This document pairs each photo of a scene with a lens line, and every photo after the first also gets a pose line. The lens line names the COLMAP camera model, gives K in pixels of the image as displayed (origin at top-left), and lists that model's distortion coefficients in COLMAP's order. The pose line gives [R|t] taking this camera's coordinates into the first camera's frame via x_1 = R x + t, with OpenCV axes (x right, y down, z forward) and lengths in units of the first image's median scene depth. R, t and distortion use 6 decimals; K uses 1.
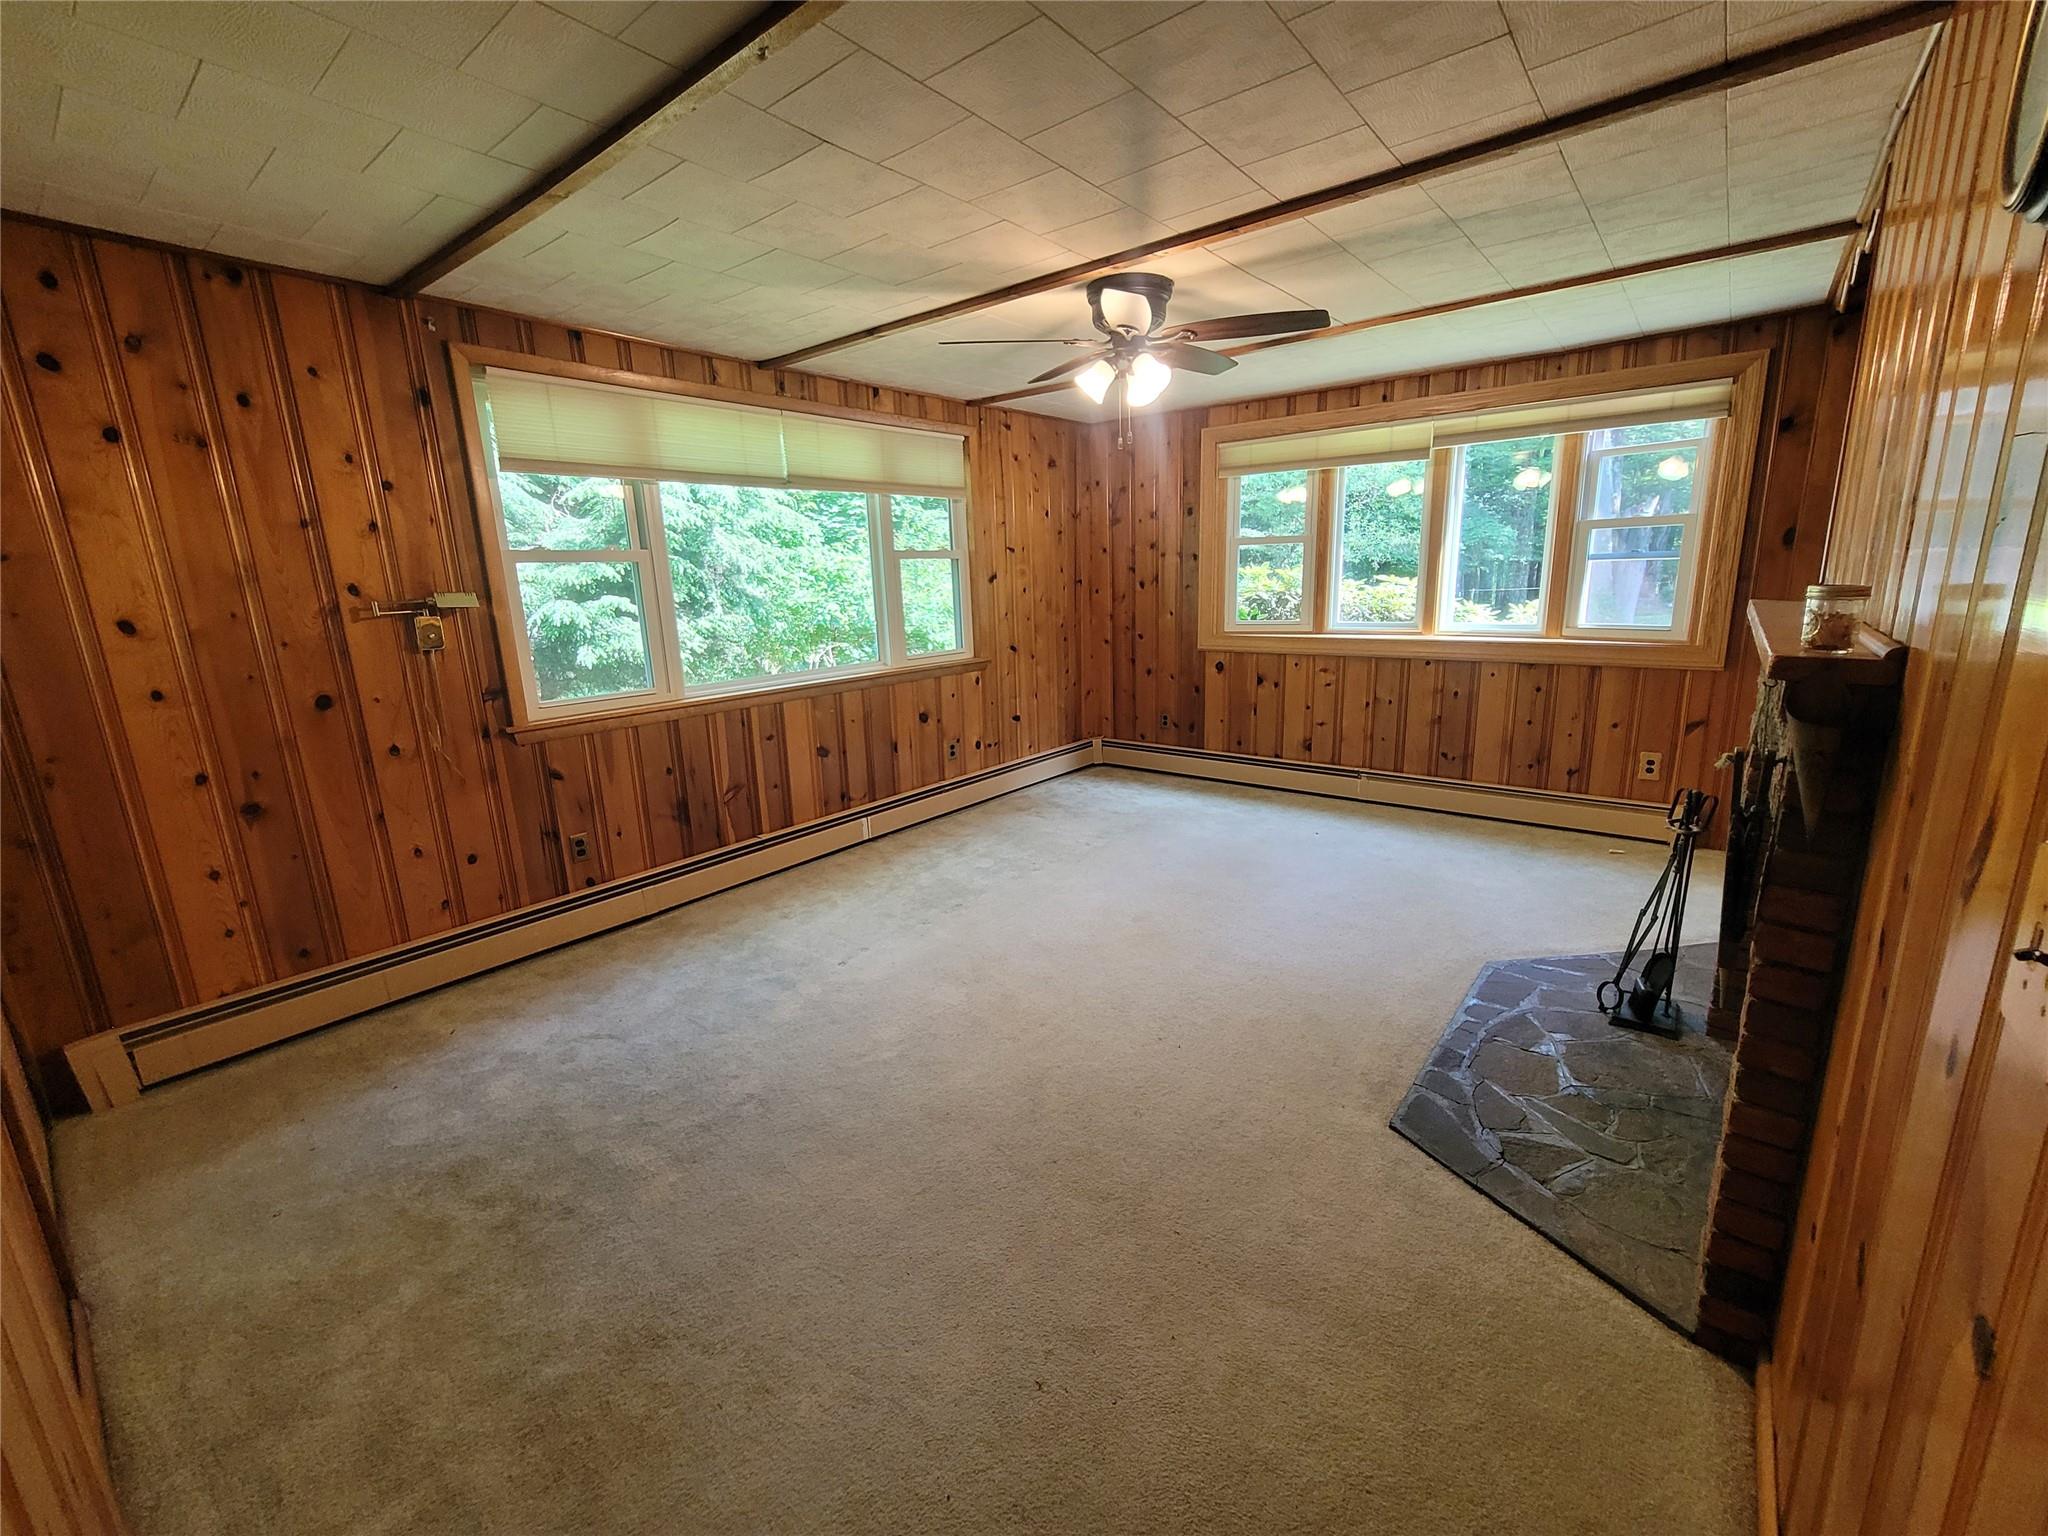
lens RADIAL K [[821.0, 0, 1017.8], [0, 821.0, 757.6], [0, 0, 1]] dist [-0.013444, -0.000035]
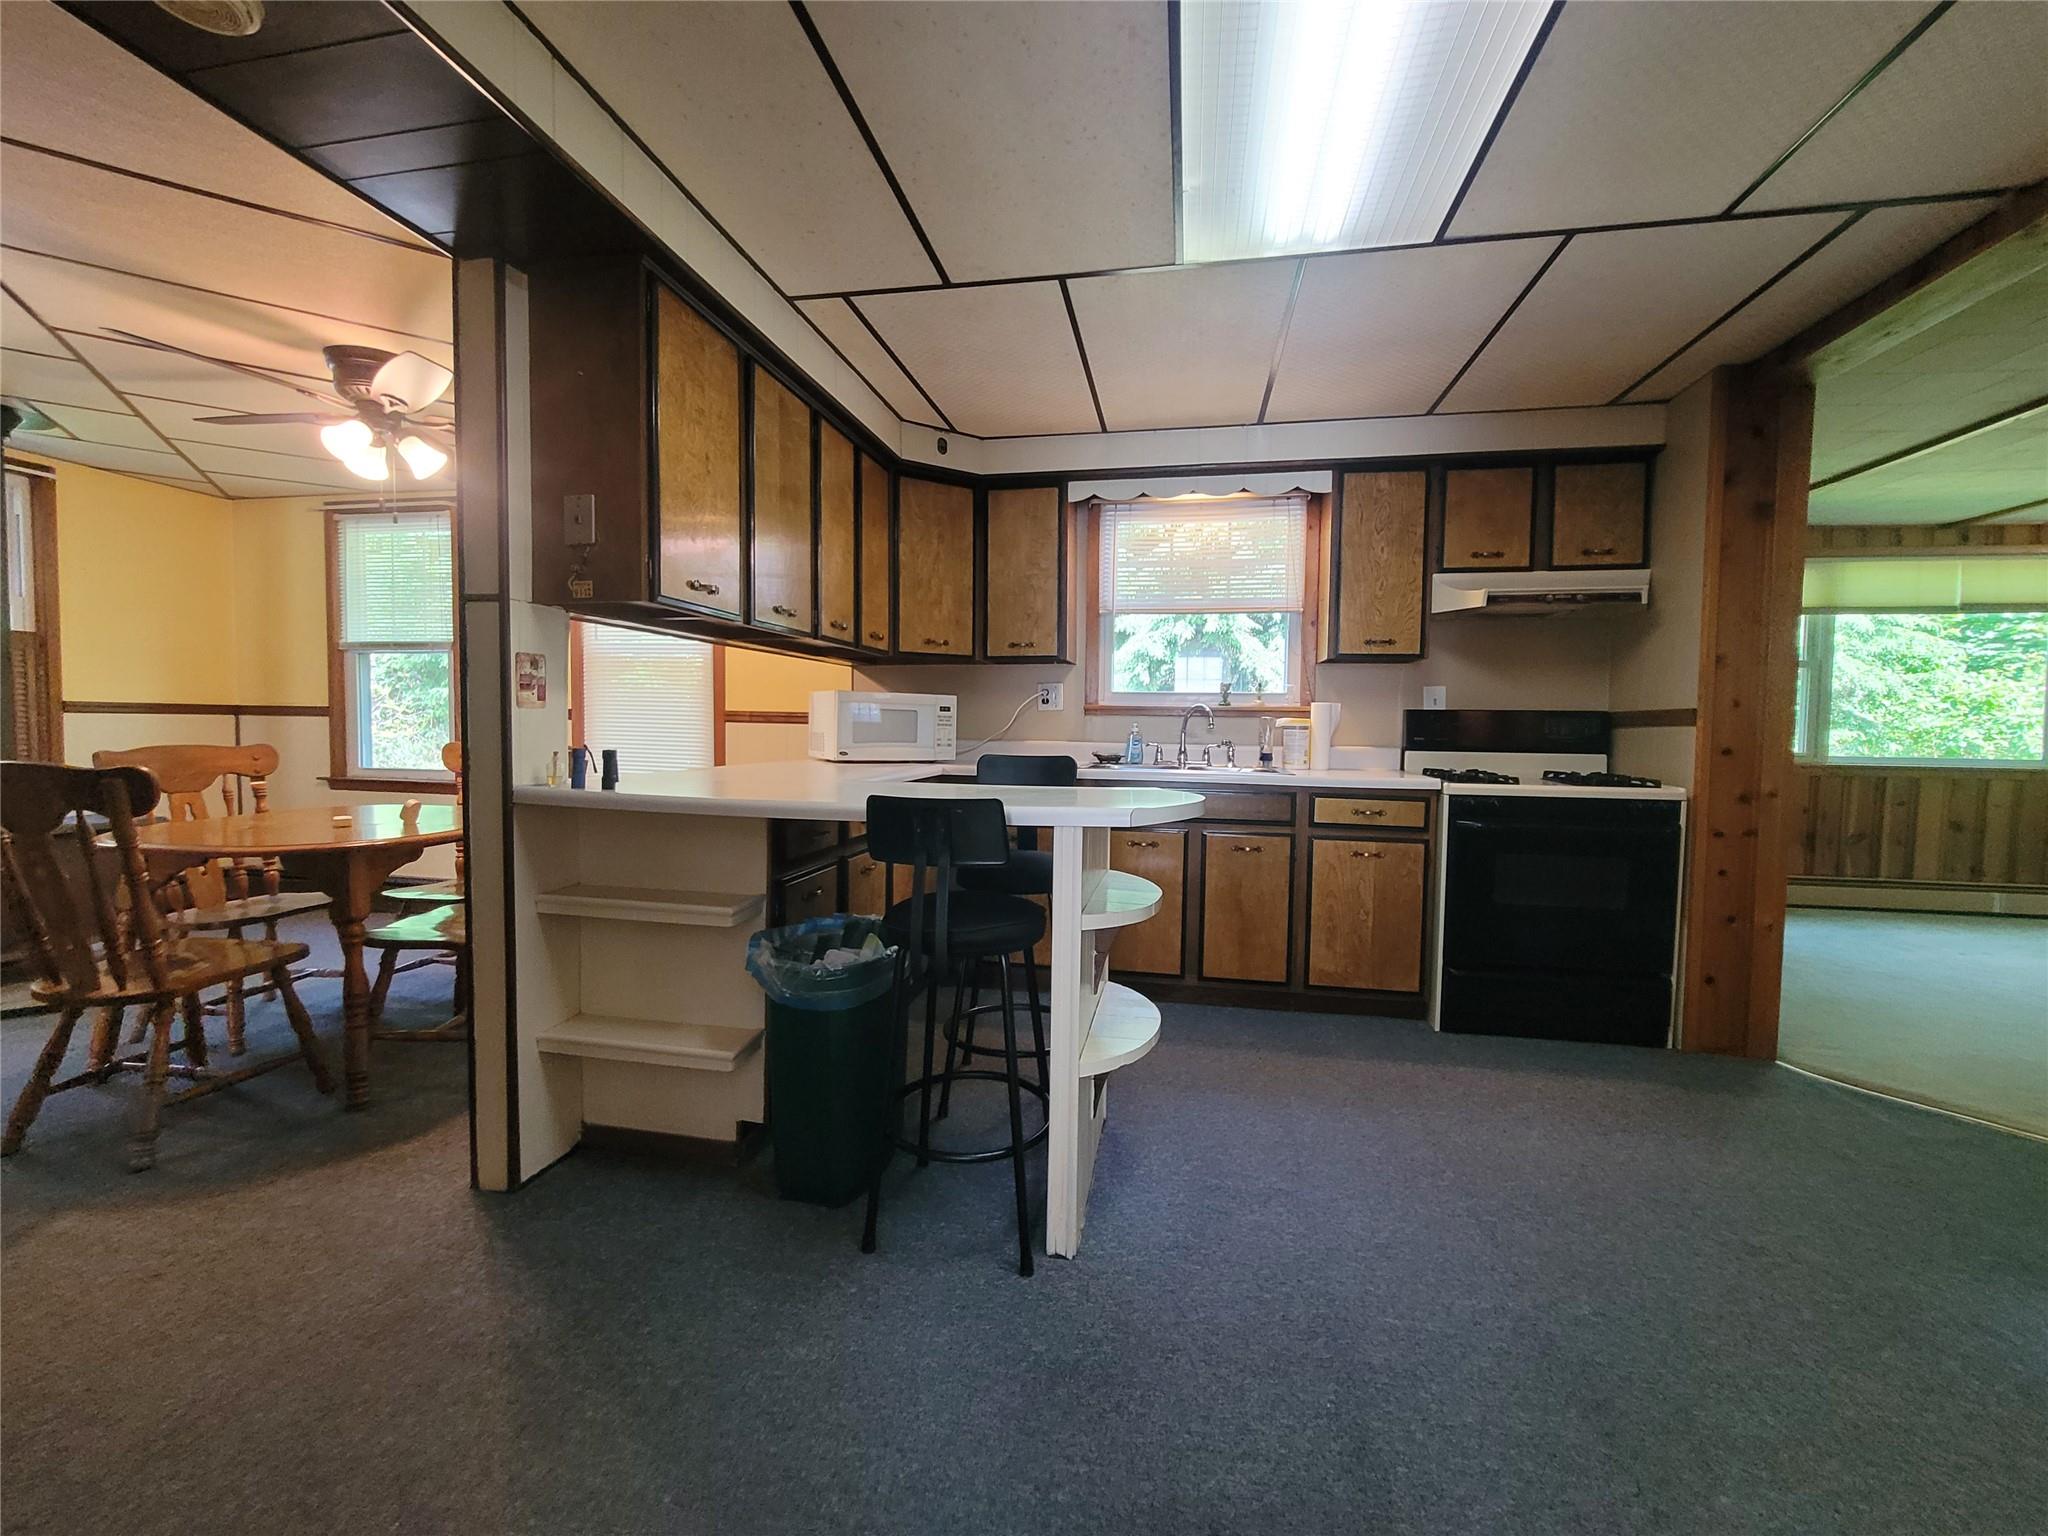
lens RADIAL K [[821.0, 0, 1017.8], [0, 821.0, 757.6], [0, 0, 1]] dist [-0.013444, -0.000035]
pose [[0.476012, 0.080627, -0.875735, 0.070538], [-0.226731, 0.973377, -0.033624, 0.132995], [0.849709, 0.214562, 0.481619, -0.404693]]
